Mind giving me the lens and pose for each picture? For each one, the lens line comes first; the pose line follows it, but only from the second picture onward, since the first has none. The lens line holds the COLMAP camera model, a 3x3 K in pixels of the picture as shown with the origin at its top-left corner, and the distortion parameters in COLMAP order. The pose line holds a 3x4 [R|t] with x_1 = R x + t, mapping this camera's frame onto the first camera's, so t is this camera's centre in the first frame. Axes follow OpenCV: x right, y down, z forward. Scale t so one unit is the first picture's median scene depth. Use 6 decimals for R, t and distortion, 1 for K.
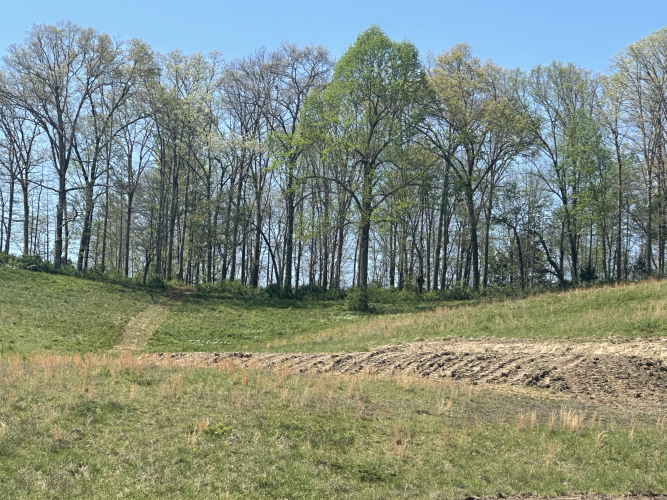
lens RADIAL K [[2249.9, 0, 333.5], [0, 2249.9, 250.0], [0, 0, 1]] dist [-0.611174, 17.832964]
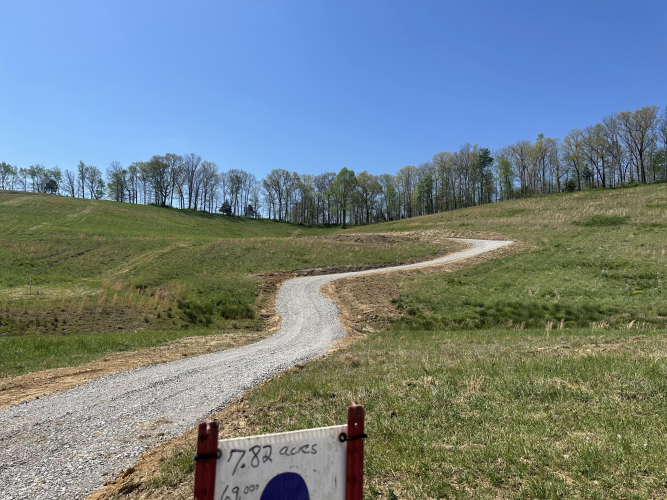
lens RADIAL K [[464.1, 0, 330.7], [0, 464.1, 264.5], [0, 0, 1]] dist [0.114702, -0.187663]
pose [[0.998738, -0.025865, -0.043059, 0.024691], [0.030129, 0.994375, 0.101537, 0.002609], [0.040190, -0.102706, 0.993899, 0.012395]]
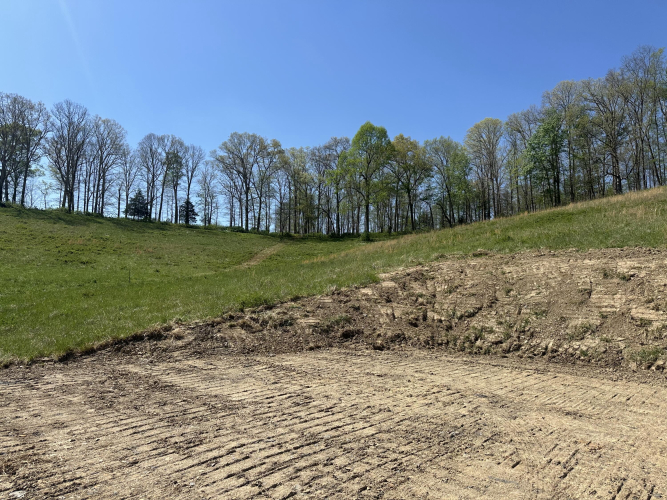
lens RADIAL K [[464.1, 0, 330.7], [0, 464.1, 264.5], [0, 0, 1]] dist [0.114702, -0.187663]
pose [[0.996608, -0.046337, -0.068013, 0.005578], [0.050907, 0.996449, 0.067067, 0.015426], [0.064664, -0.070302, 0.995428, 0.468396]]
